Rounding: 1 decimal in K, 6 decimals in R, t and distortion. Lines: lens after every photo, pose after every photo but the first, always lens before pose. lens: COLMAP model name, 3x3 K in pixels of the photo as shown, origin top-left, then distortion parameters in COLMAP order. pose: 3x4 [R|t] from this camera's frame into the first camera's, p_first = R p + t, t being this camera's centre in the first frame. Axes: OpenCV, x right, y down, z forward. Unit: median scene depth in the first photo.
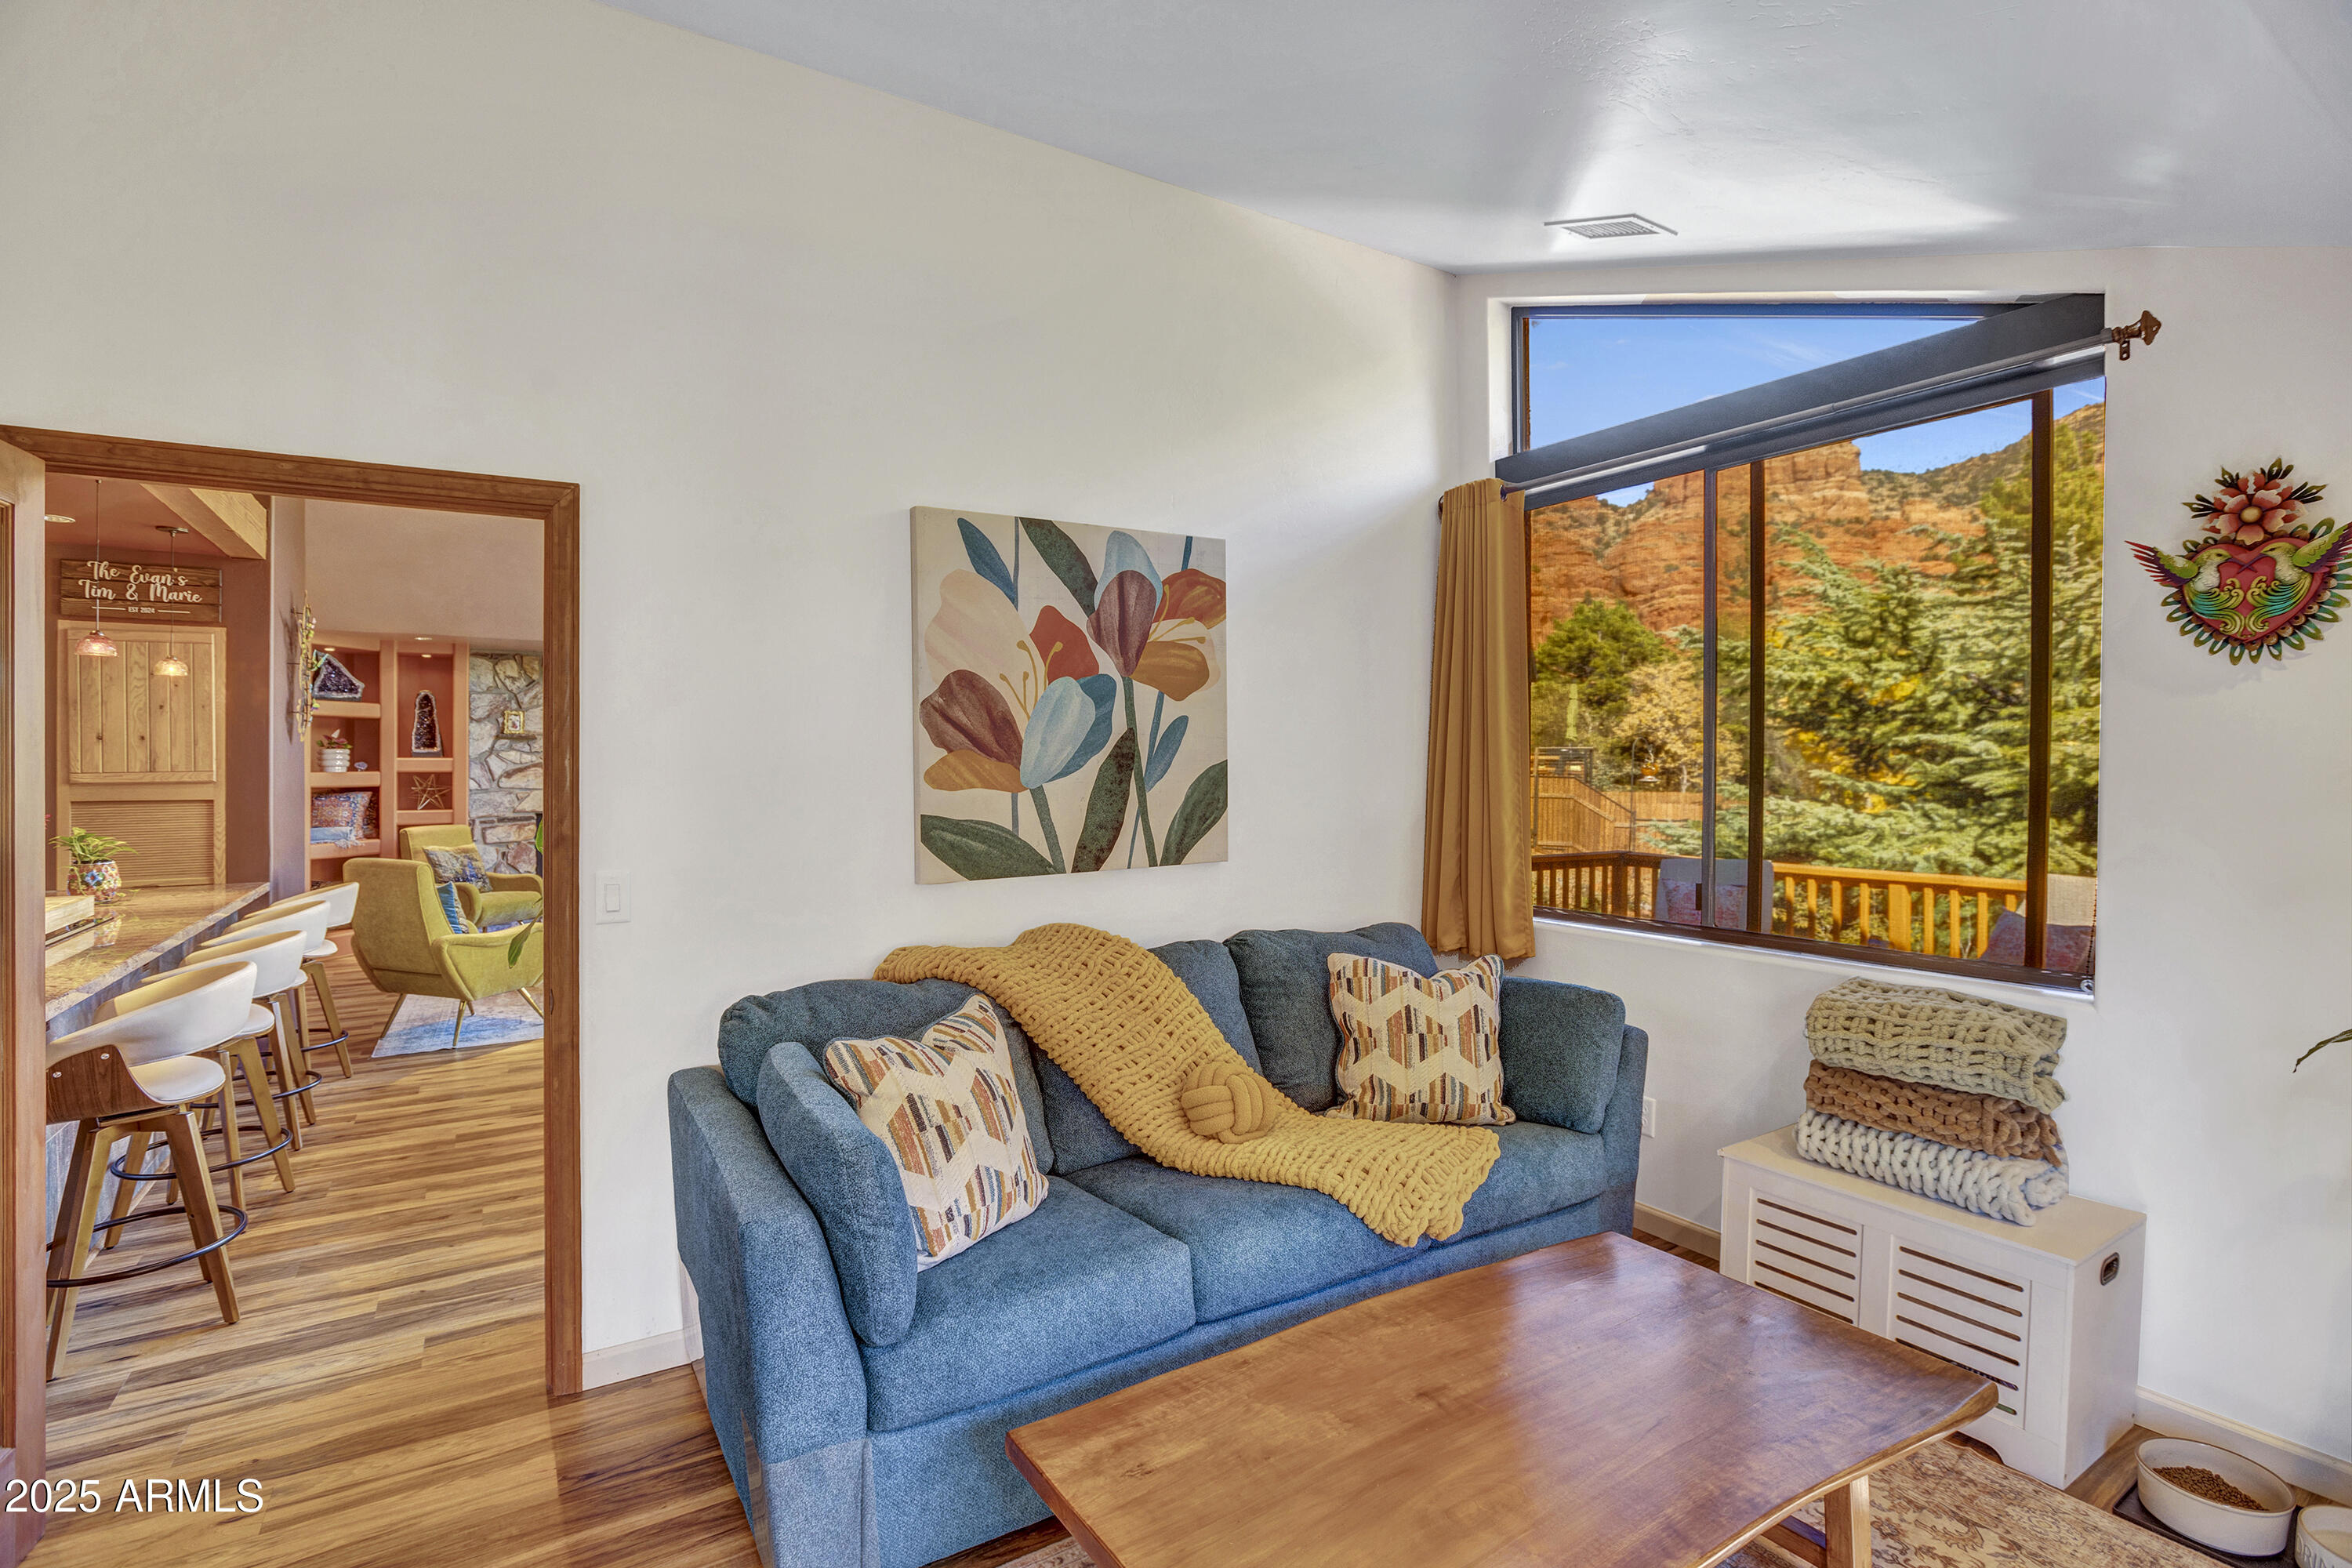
lens RADIAL K [[1082.2, 0, 1189.1], [0, 1082.2, 764.2], [0, 0, 1]] dist [-0.044631, 0.000373]
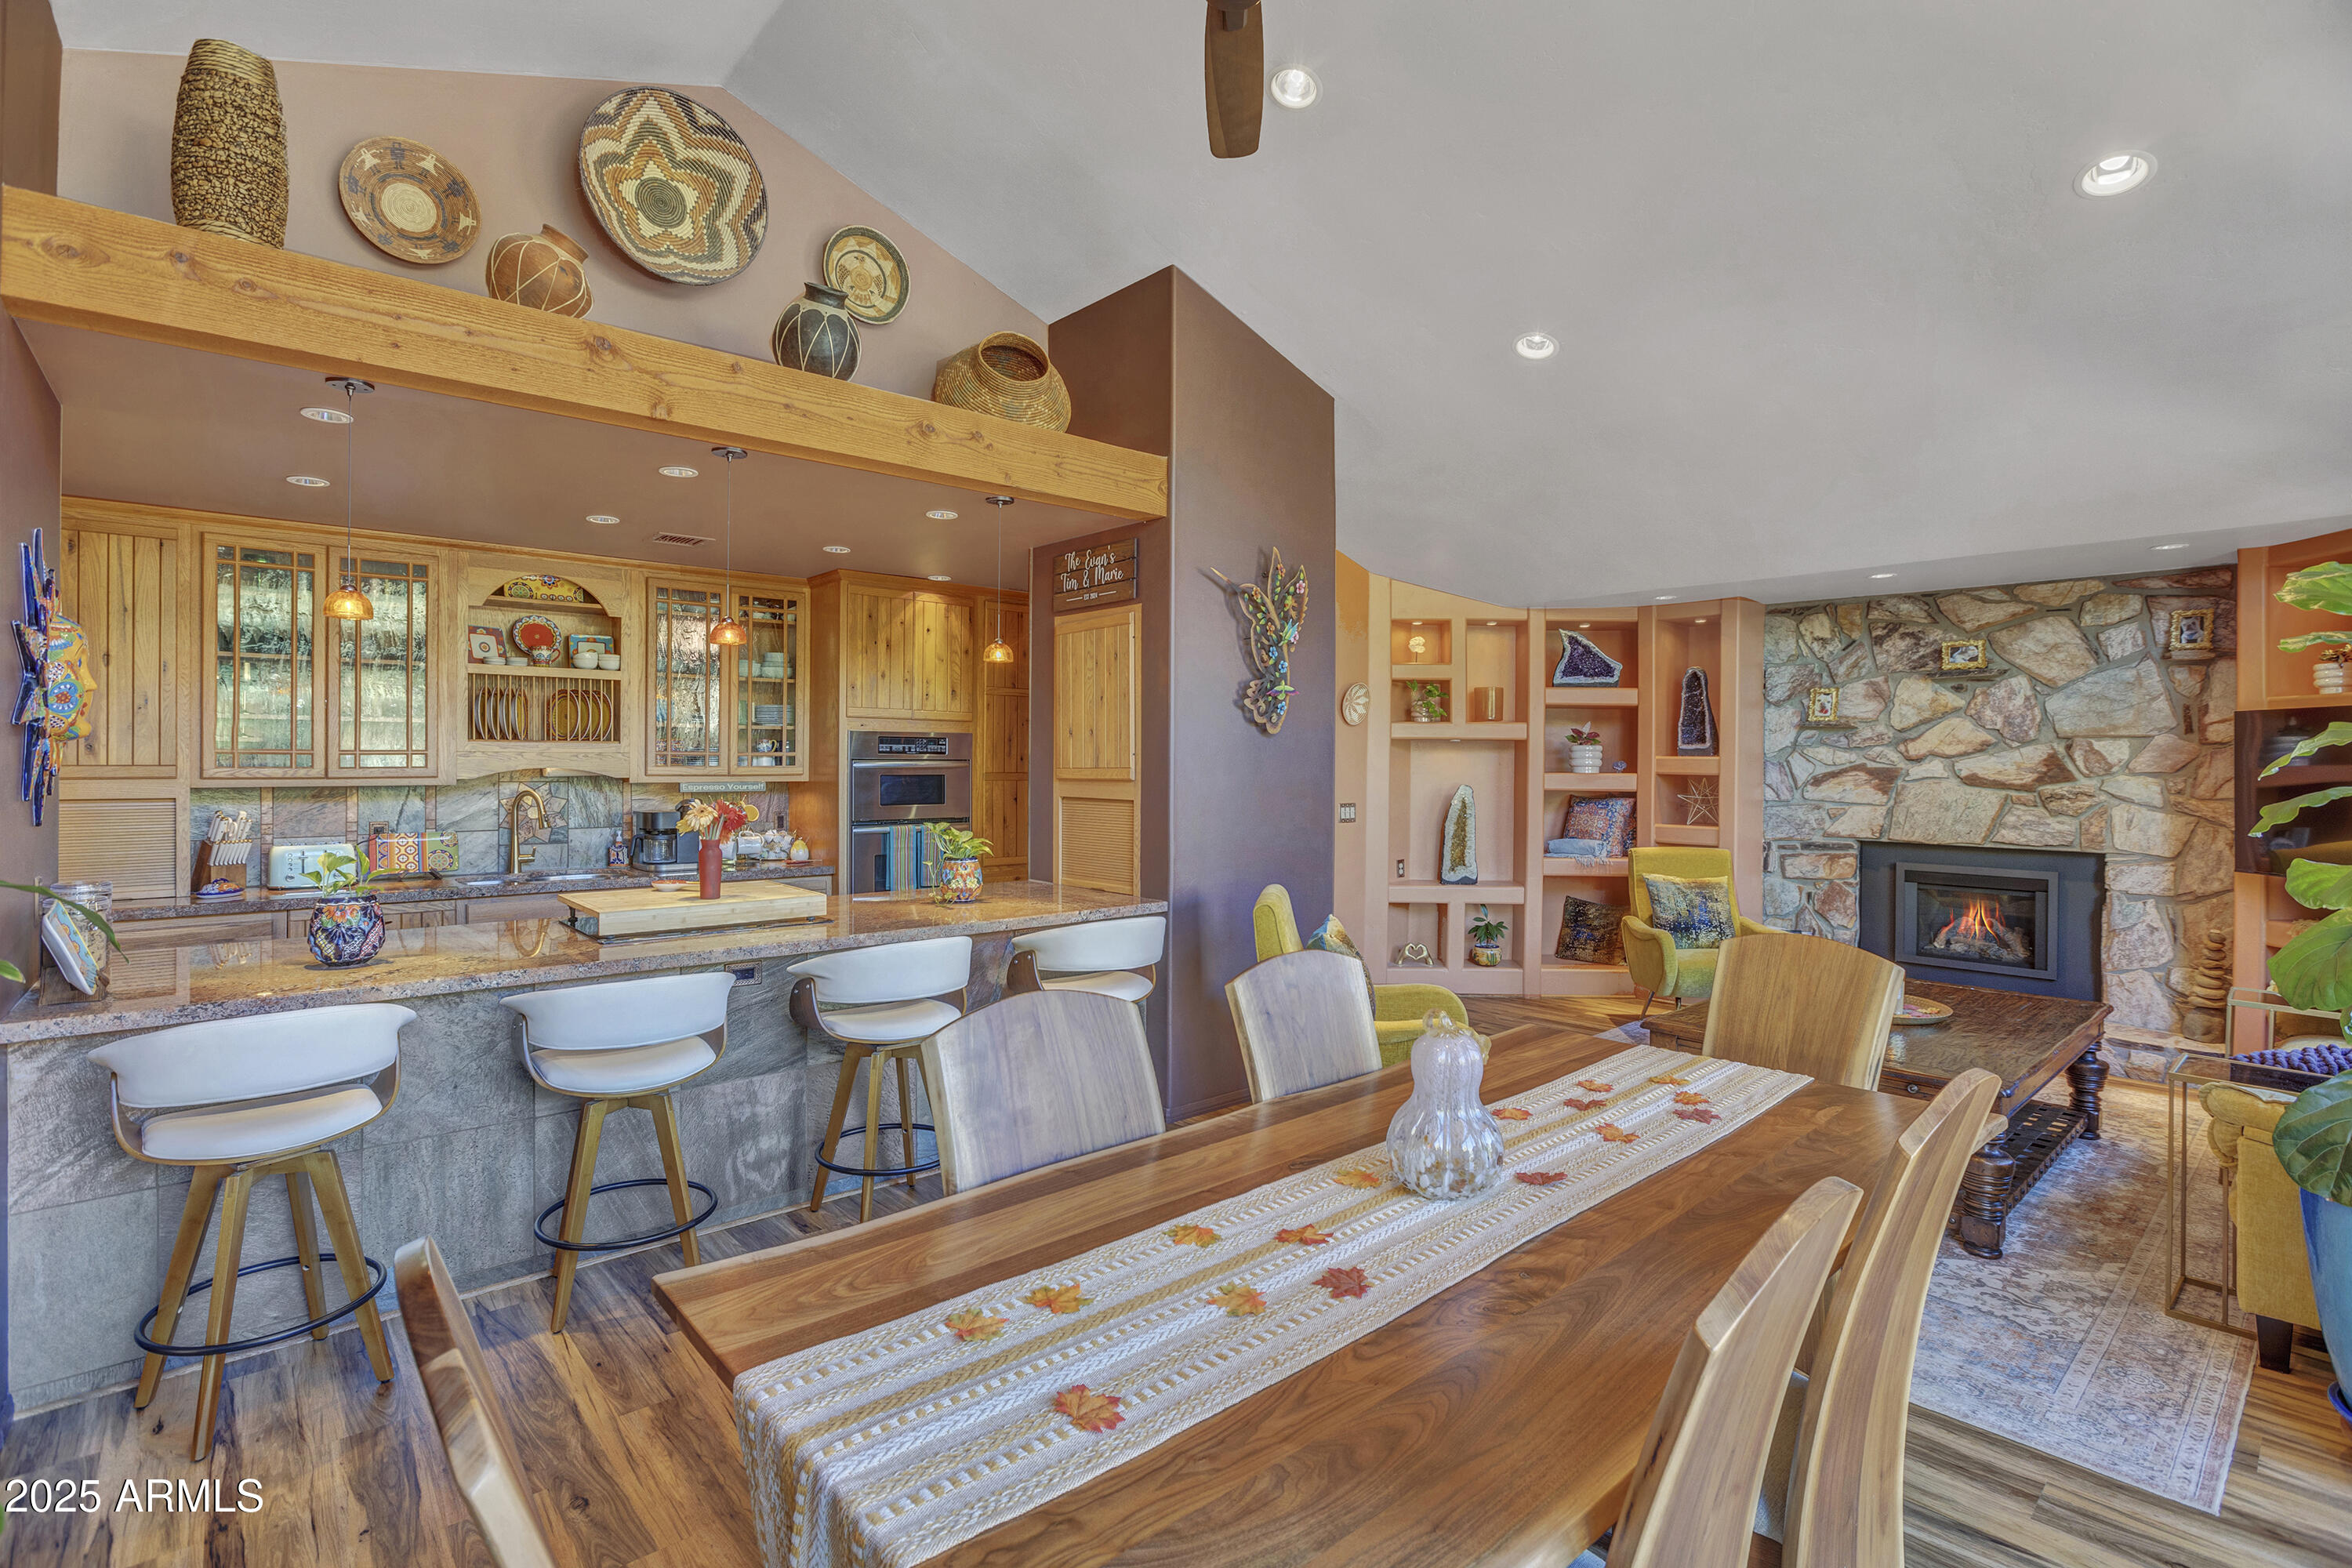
lens RADIAL K [[1115.7, 0, 1215.6], [0, 1115.7, 762.7], [0, 0, 1]] dist [0.000465, -0.000007]
pose [[0.197555, 0.003041, -0.980287, -0.008807], [-0.007855, 0.999968, 0.001519, 0.000030], [0.980260, 0.007400, 0.197573, 0.478515]]
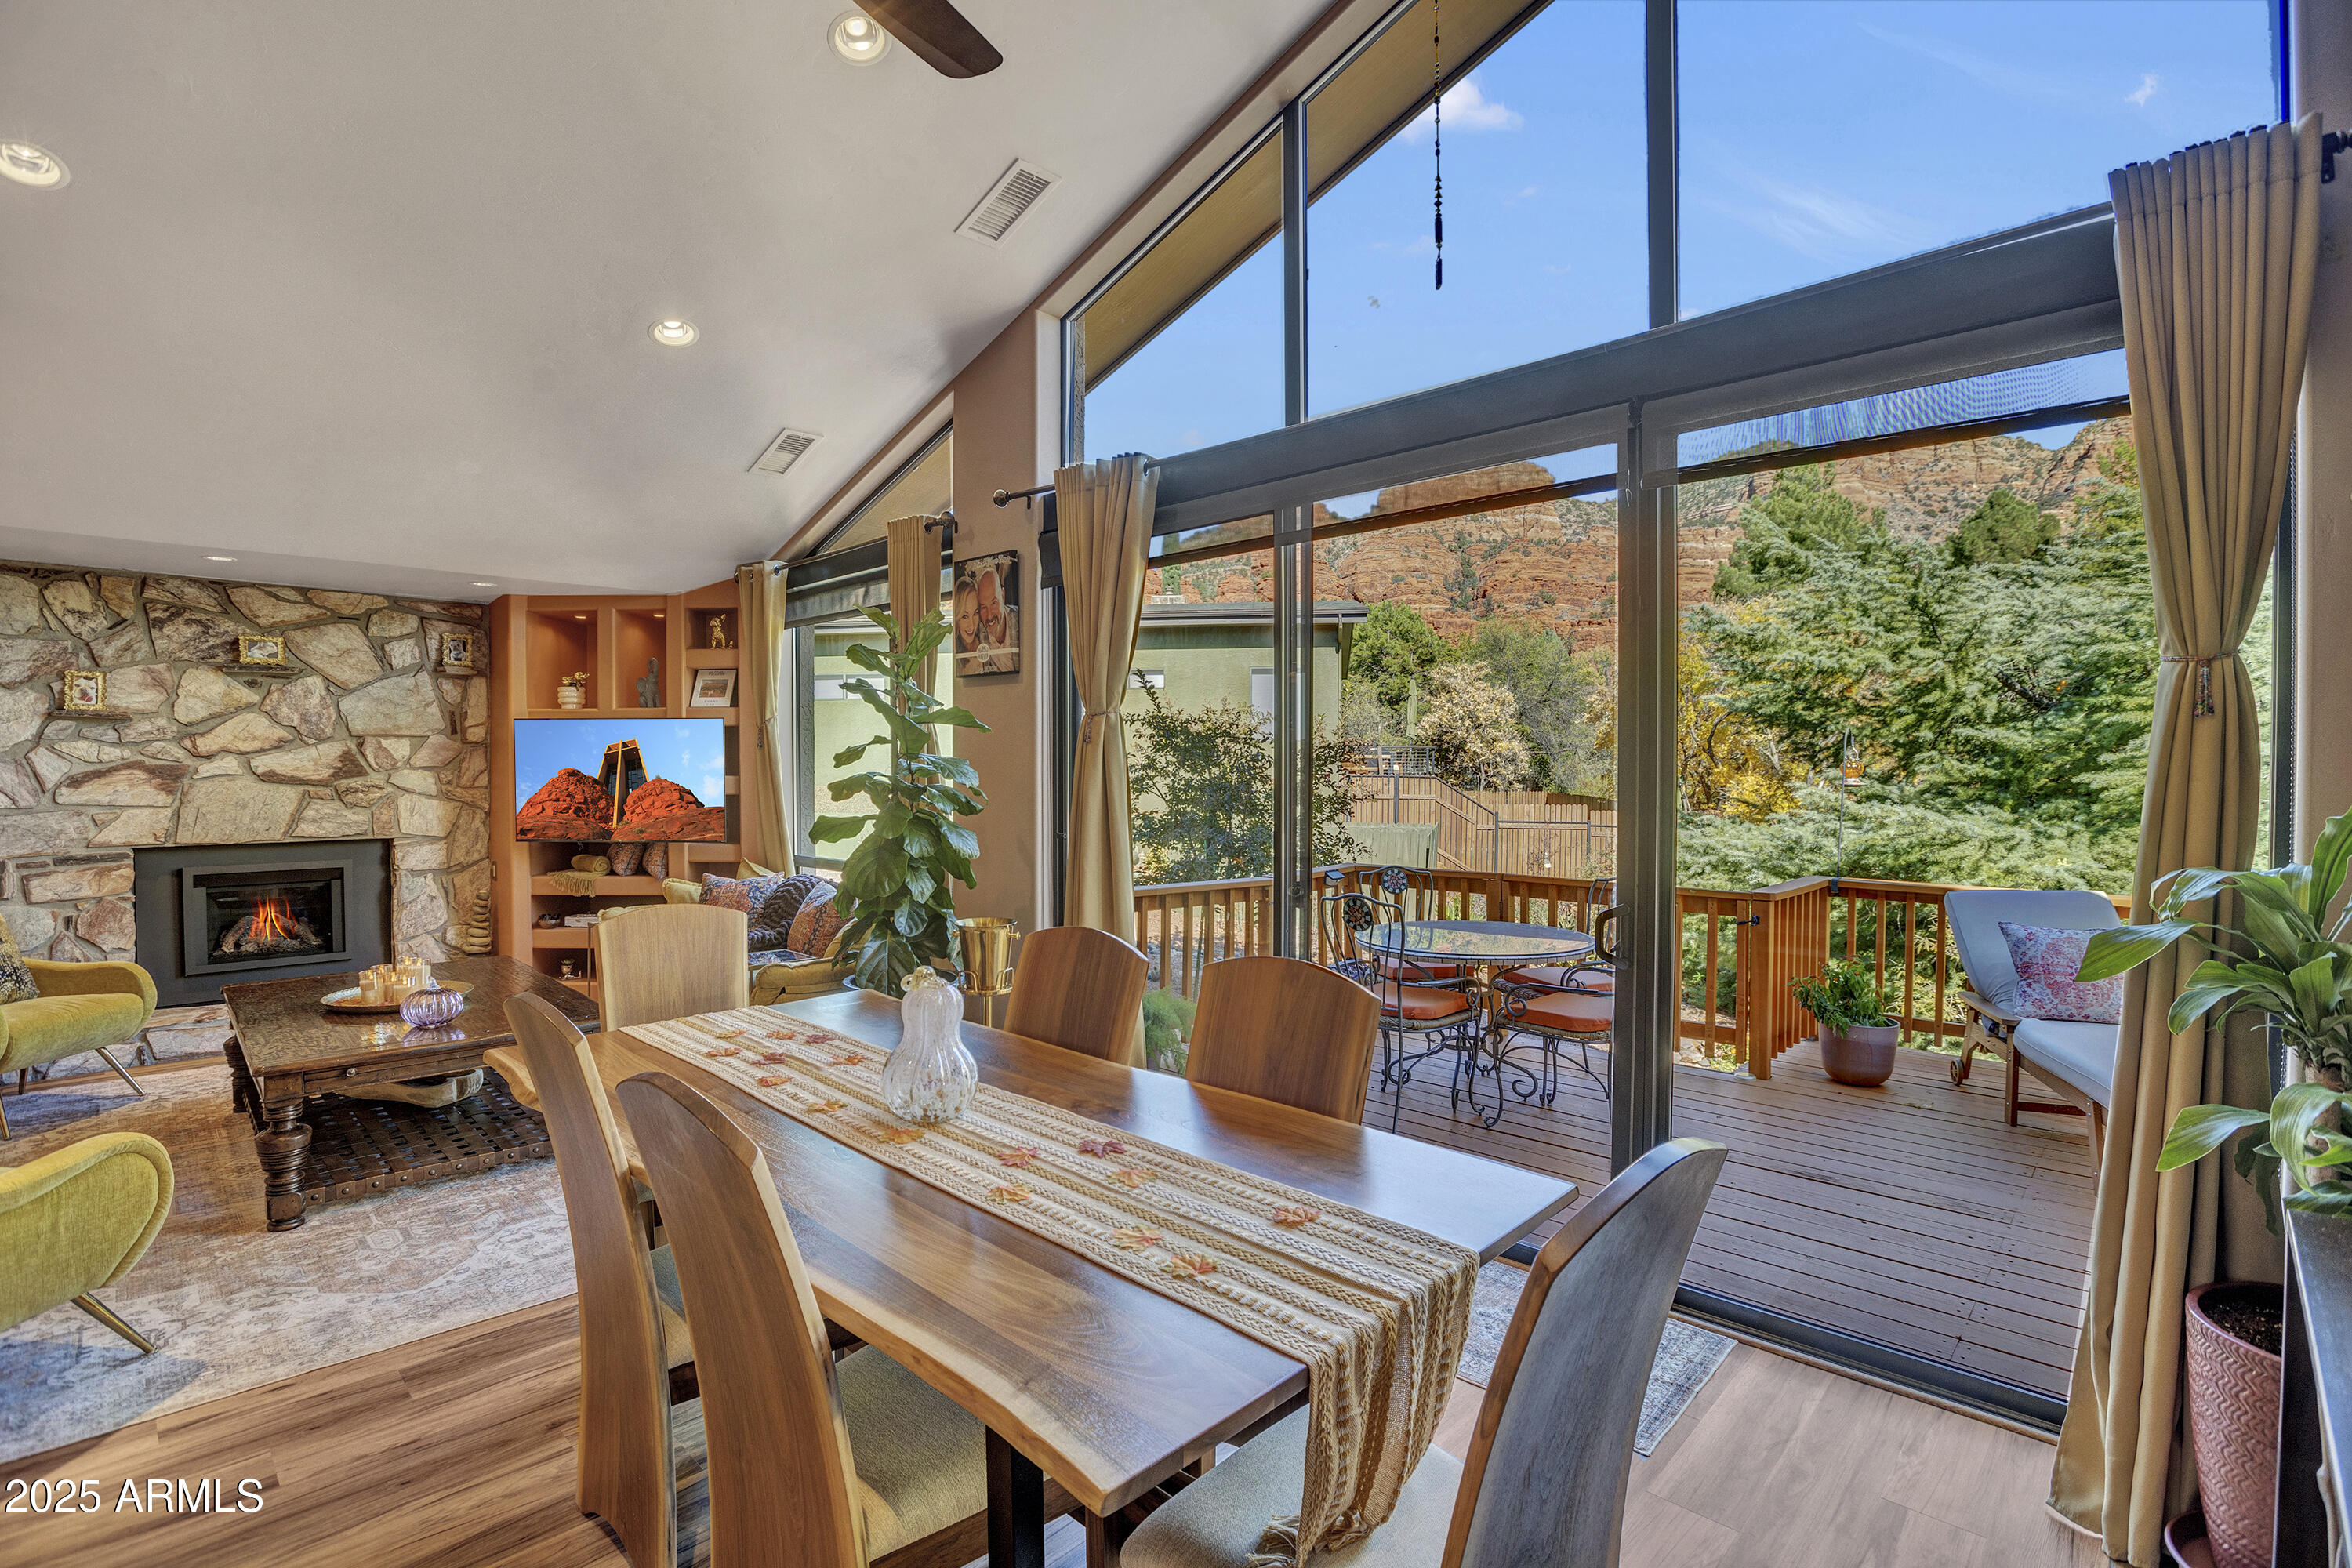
lens RADIAL K [[1069.6, 0, 1176.0], [0, 1069.6, 784.0], [0, 0, 1]] dist [-0.043774, 0.006371]
pose [[0.973342, -0.004924, 0.229307, -0.189630], [0.000482, 0.999811, 0.019422, 0.000526], [-0.229360, -0.018793, 0.973160, 0.326827]]
